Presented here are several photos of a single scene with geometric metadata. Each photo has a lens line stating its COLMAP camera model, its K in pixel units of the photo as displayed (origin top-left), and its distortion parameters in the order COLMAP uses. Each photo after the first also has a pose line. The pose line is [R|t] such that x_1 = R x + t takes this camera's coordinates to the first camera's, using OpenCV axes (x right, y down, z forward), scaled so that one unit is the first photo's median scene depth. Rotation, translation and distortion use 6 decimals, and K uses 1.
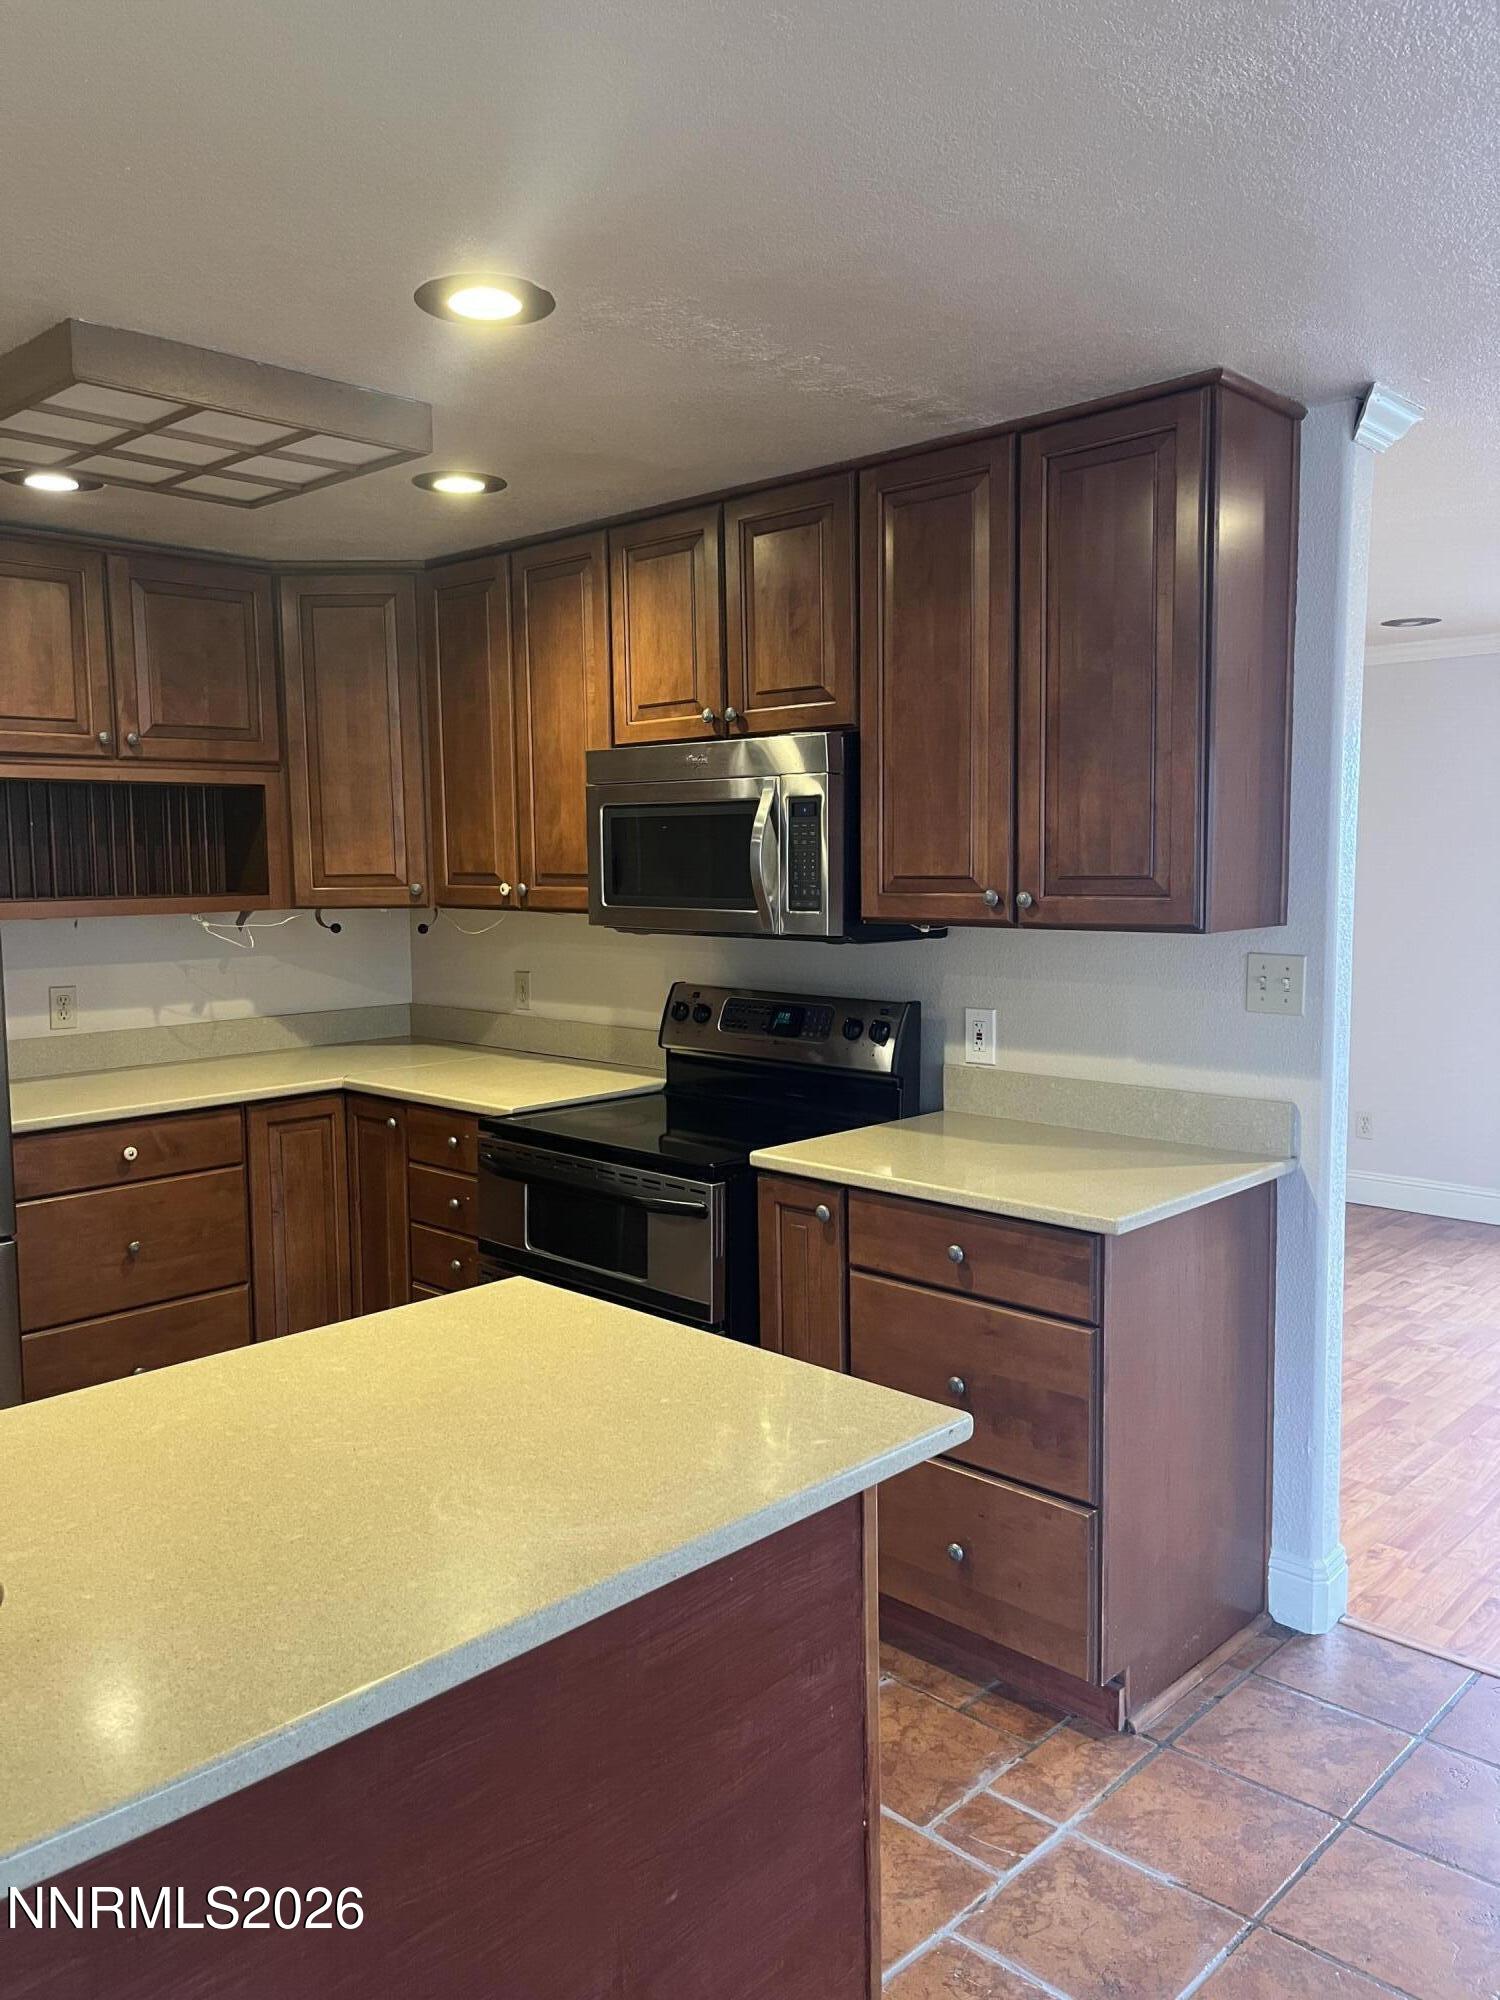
lens RADIAL K [[1526.0, 0, 756.4], [0, 1526.0, 998.8], [0, 0, 1]] dist [0.034452, -0.031856]
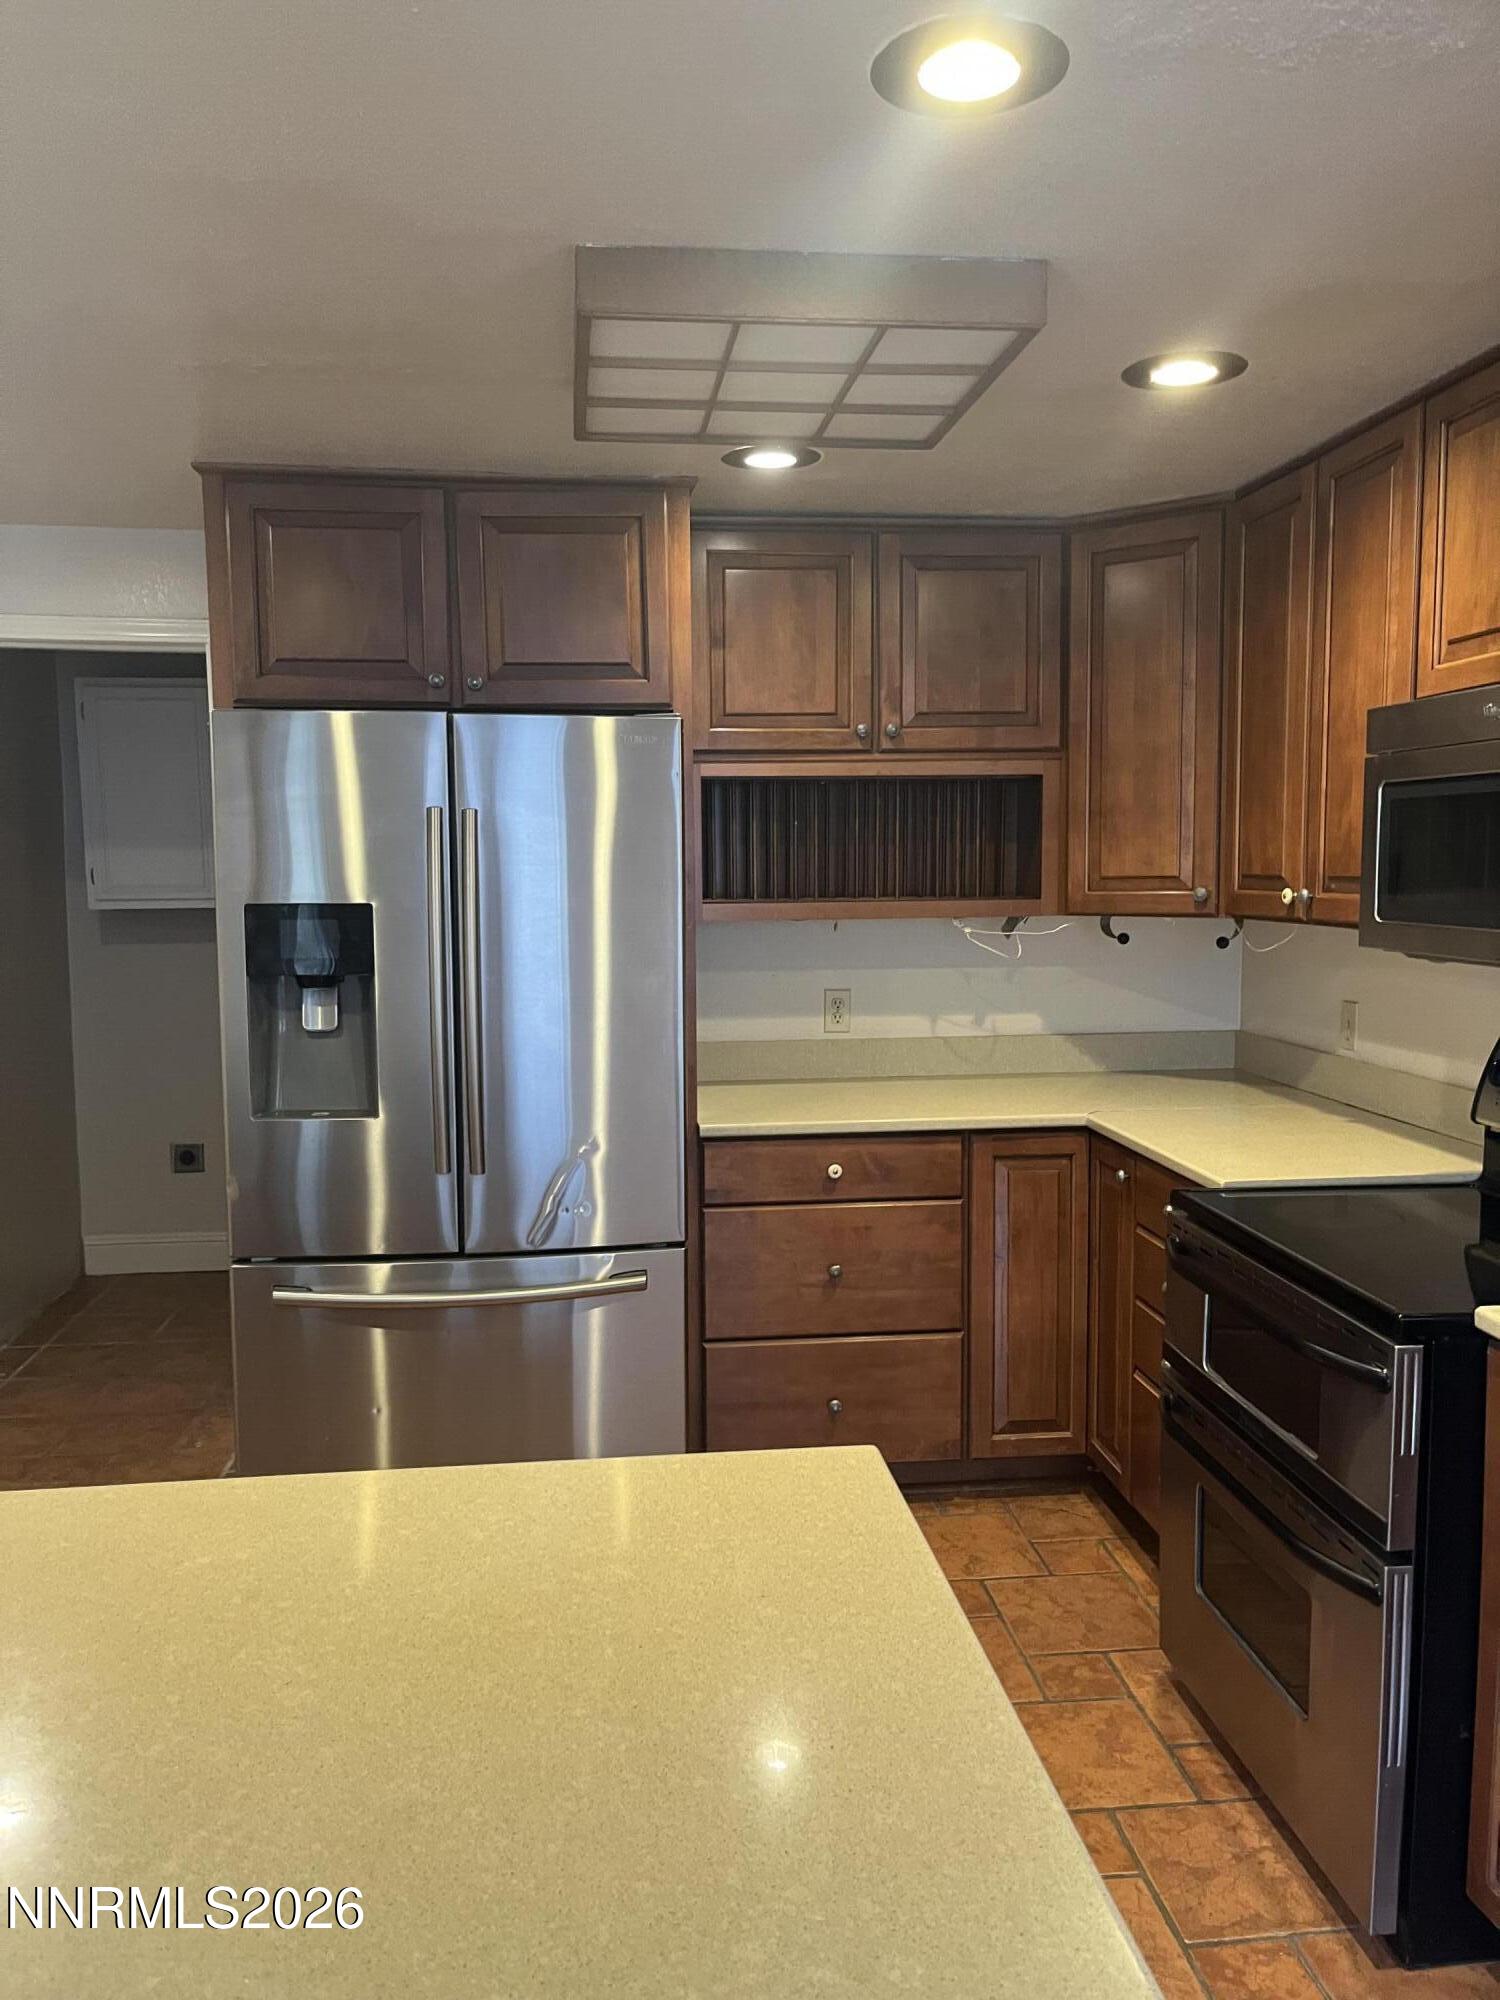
lens RADIAL K [[1526.0, 0, 739.9], [0, 1526.0, 1006.7], [0, 0, 1]] dist [0.034452, -0.031856]
pose [[0.763848, 0.063798, -0.642235, 0.129929], [-0.060968, 0.997785, 0.026604, -0.019543], [0.642509, 0.018835, 0.766046, 0.225288]]
